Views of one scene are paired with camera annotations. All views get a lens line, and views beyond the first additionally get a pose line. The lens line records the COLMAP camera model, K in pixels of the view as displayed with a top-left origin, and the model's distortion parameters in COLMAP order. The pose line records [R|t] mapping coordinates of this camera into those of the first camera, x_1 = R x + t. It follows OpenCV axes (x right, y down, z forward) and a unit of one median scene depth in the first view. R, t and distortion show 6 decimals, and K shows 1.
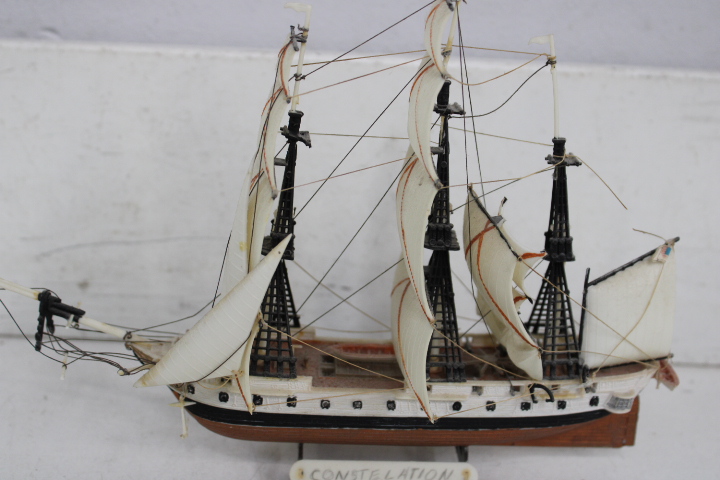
lens RADIAL K [[1015.2, 0, 359.4], [0, 1015.2, 239.4], [0, 0, 1]] dist [-0.040770, 0.026919]
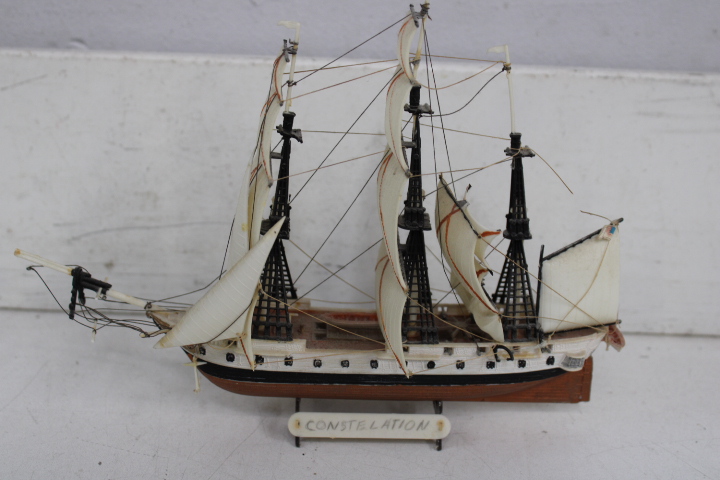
lens RADIAL K [[1001.4, 0, 358.5], [0, 1001.4, 239.9], [0, 0, 1]] dist [-0.038366, 0.023557]
pose [[0.999806, -0.005852, -0.018830, 0.034553], [0.006029, 0.999938, 0.009373, 0.009889], [0.018774, -0.009485, 0.999779, -0.140884]]
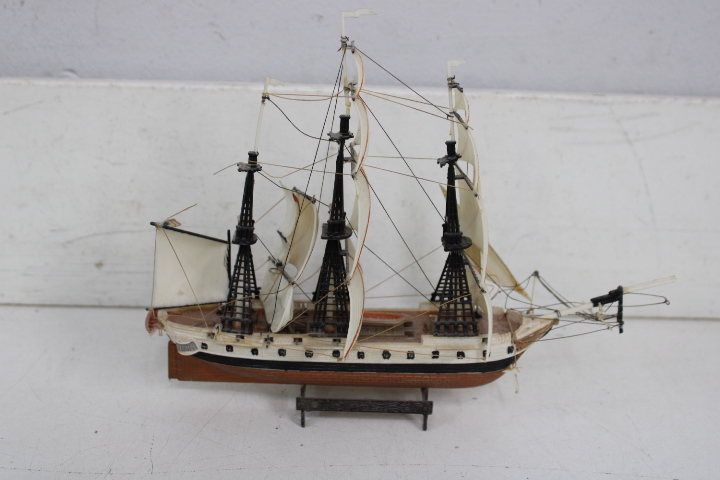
lens RADIAL K [[925.8, 0, 361.3], [0, 925.8, 241.0], [0, 0, 1]] dist [-0.079177, 0.102938]
pose [[0.999456, -0.020749, 0.025647, 0.044251], [0.020713, 0.999784, 0.001669, 0.023941], [-0.025676, -0.001136, 0.999670, -0.242627]]
